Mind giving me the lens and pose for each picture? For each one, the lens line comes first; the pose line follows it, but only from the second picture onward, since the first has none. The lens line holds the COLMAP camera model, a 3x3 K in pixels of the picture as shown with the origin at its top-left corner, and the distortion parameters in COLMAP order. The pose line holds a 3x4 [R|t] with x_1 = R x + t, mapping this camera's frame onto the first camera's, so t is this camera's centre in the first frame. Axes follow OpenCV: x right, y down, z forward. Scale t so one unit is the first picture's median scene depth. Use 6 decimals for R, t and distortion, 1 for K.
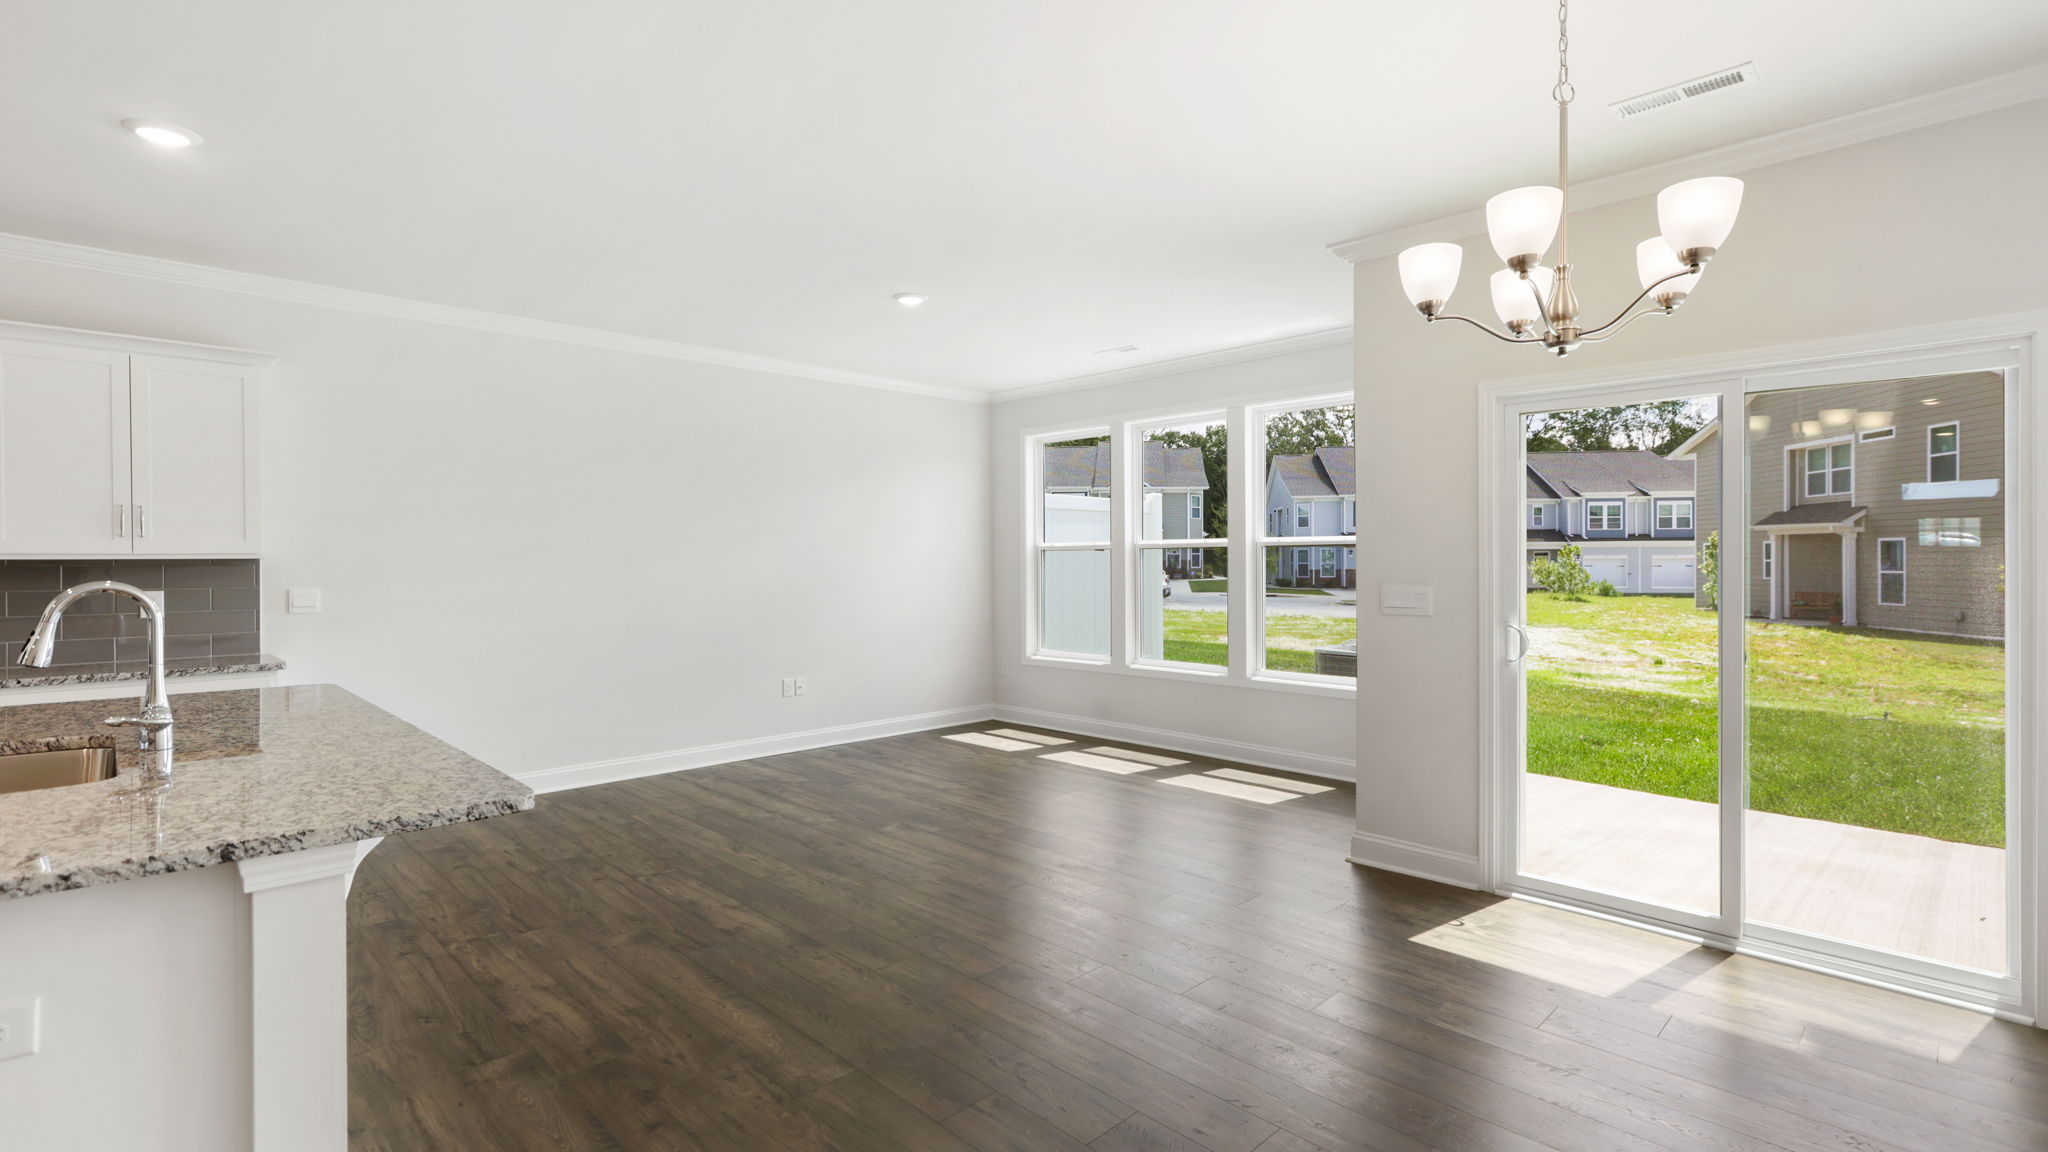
lens RADIAL K [[944.7, 0, 1036.5], [0, 944.7, 563.1], [0, 0, 1]] dist [-0.002431, 0.003083]
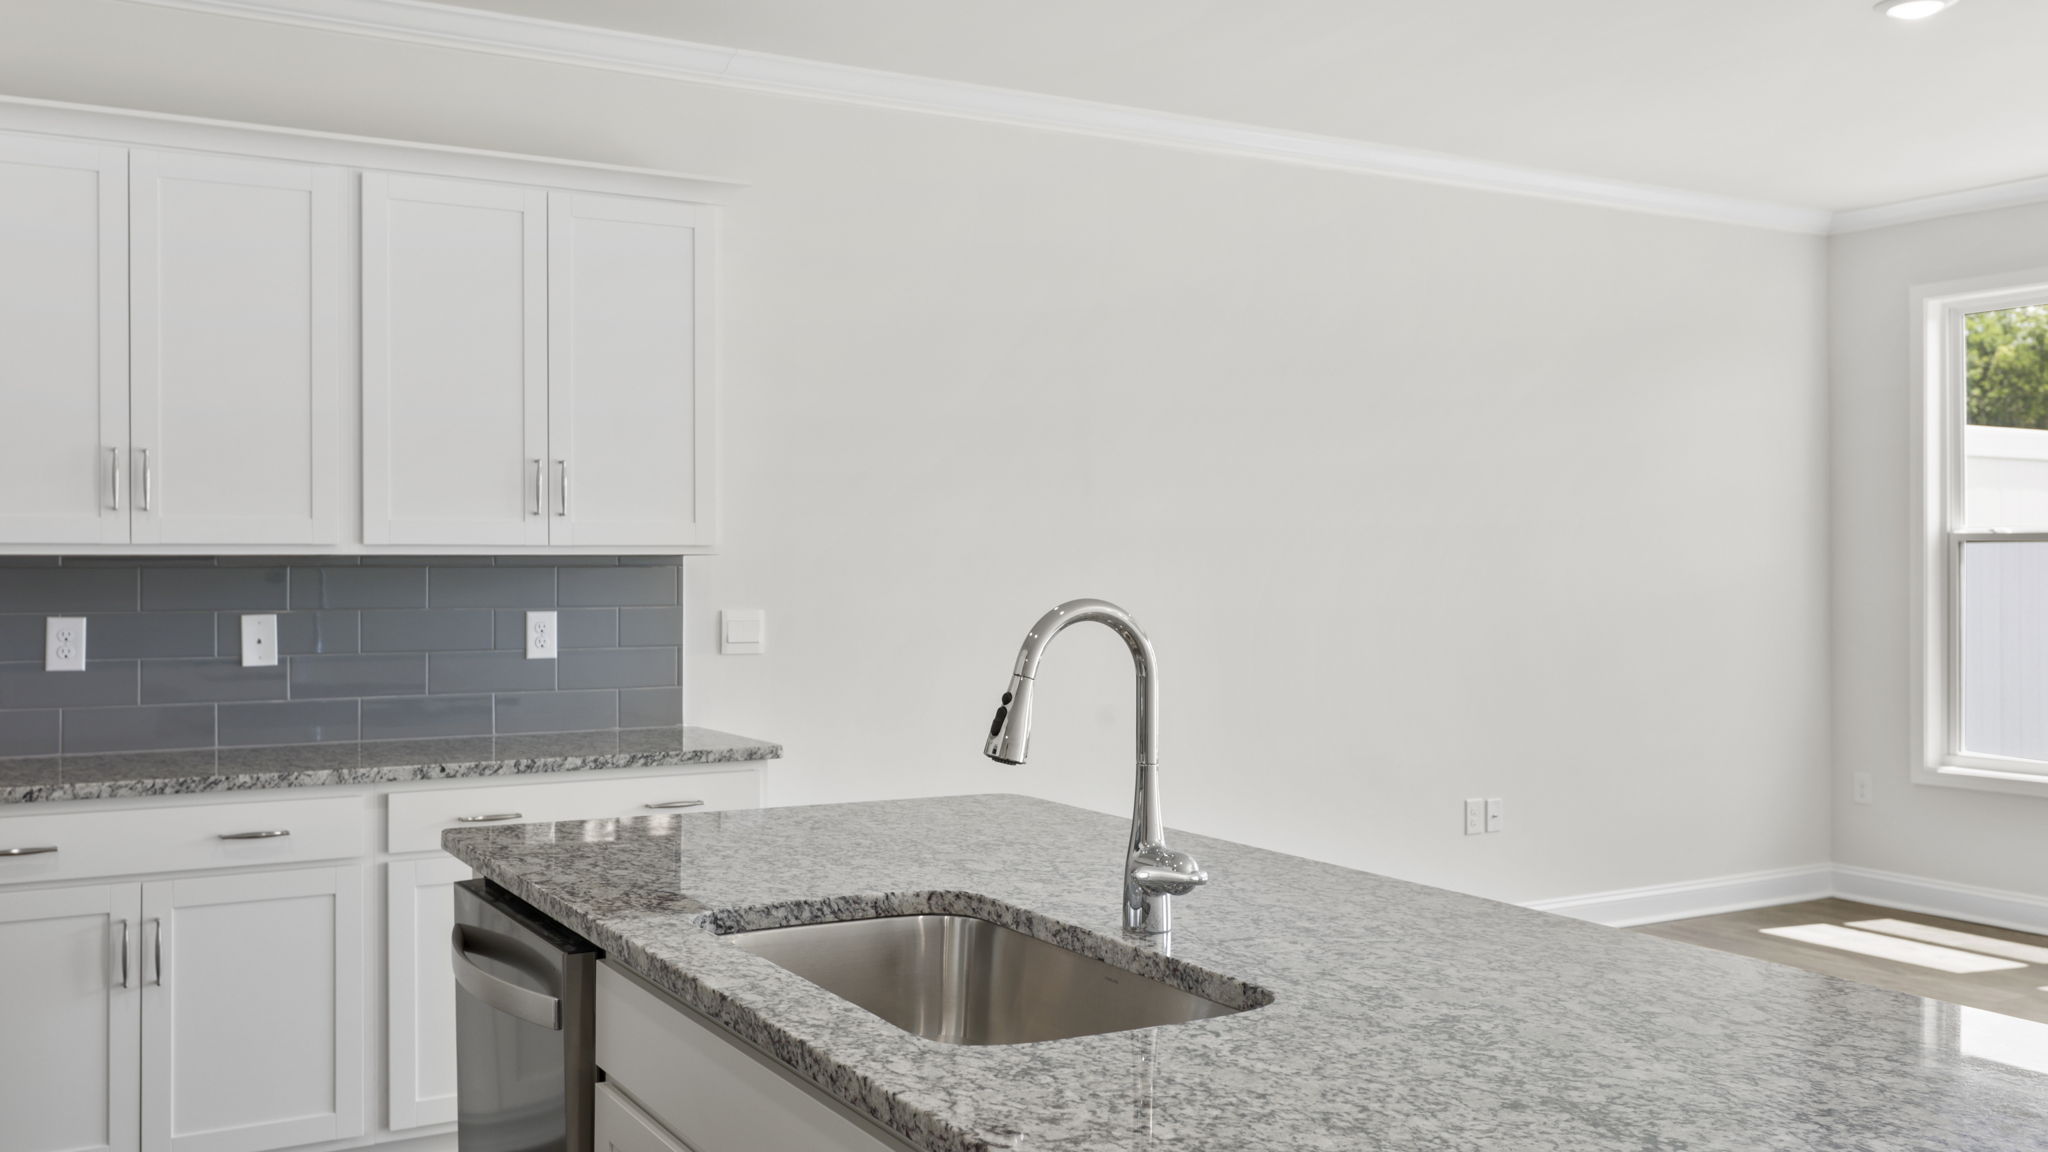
lens RADIAL K [[1820.8, 0, 1030.0], [0, 1820.8, 563.6], [0, 0, 1]] dist [-0.004437, 0.002713]
pose [[0.969265, 0.004278, -0.245981, -0.387970], [-0.004688, 0.999988, -0.001080, 0.000759], [0.245974, 0.002200, 0.969274, 0.016797]]
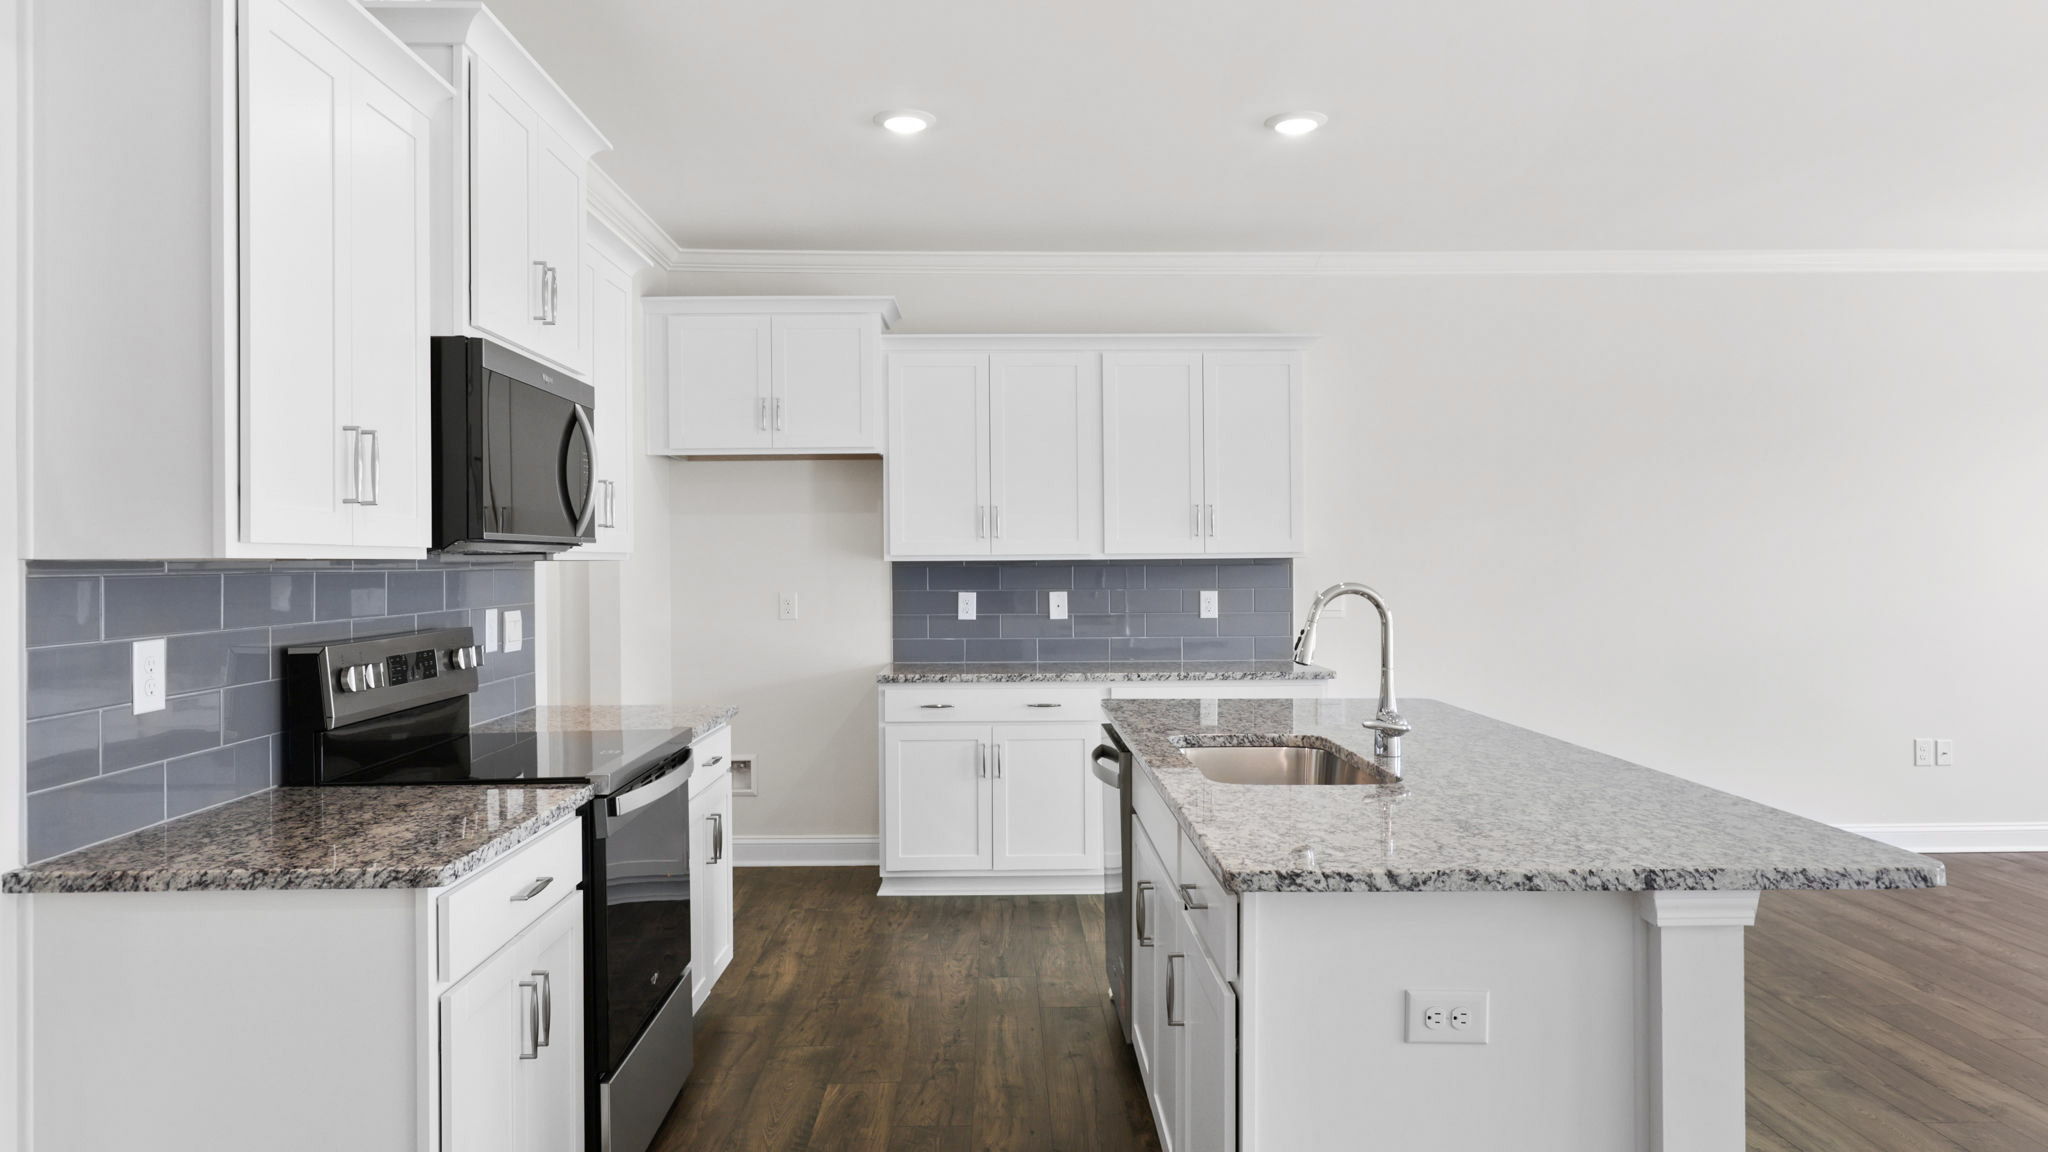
lens RADIAL K [[1297.3, 0, 1012.2], [0, 1297.3, 562.2], [0, 0, 1]] dist [-0.008220, 0.010830]
pose [[0.720365, -0.001458, -0.693593, -0.147260], [0.002563, 0.999997, 0.000559, -0.001707], [0.693590, -0.002180, 0.720367, -0.116858]]
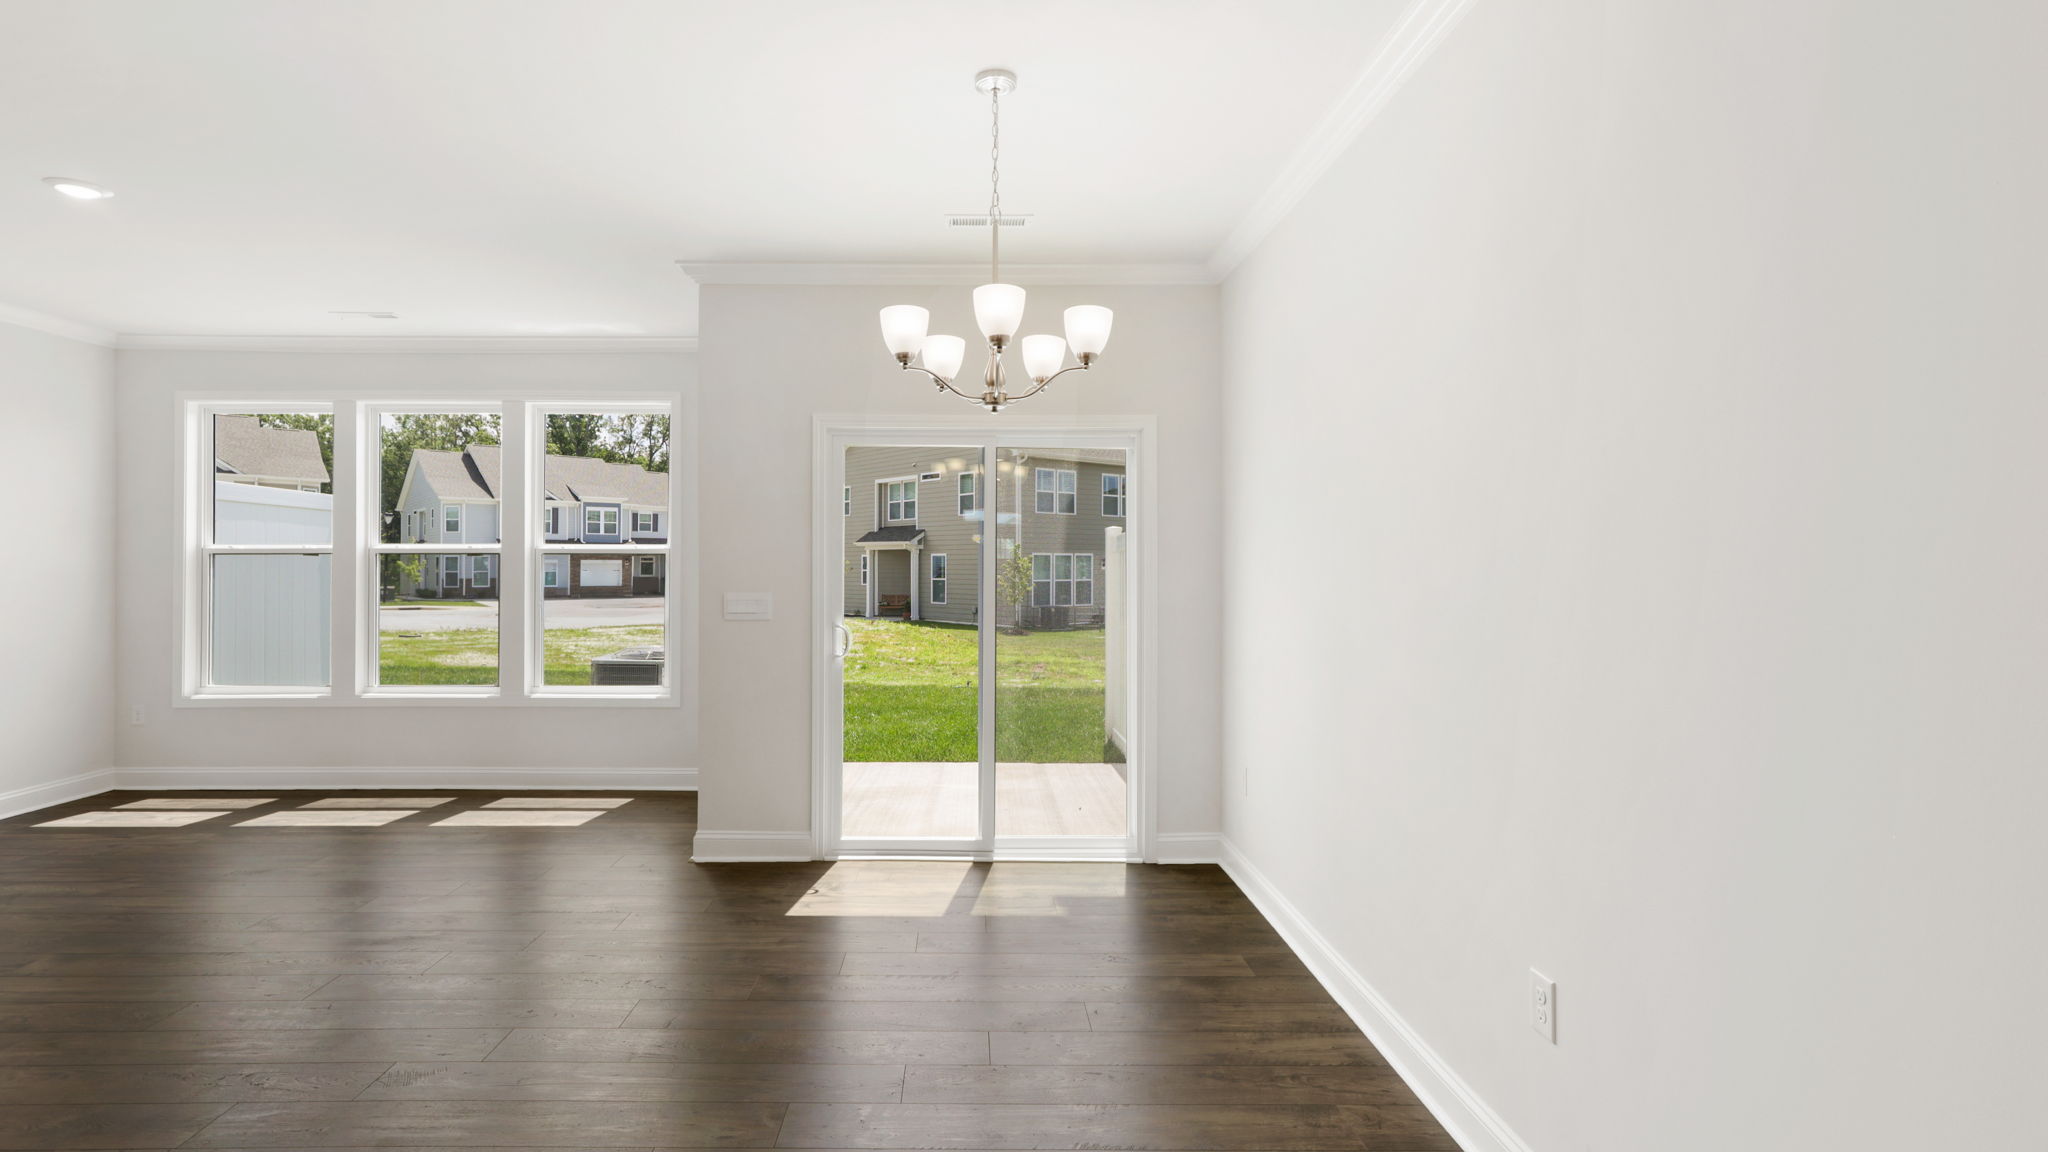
lens RADIAL K [[944.7, 0, 970.0], [0, 944.7, 563.1], [0, 0, 1]] dist [-0.002431, 0.003083]
pose [[0.700800, 0.008188, 0.713311, -0.189266], [-0.001982, 0.999953, -0.009531, -0.000765], [-0.713355, 0.005266, 0.700783, 0.057568]]
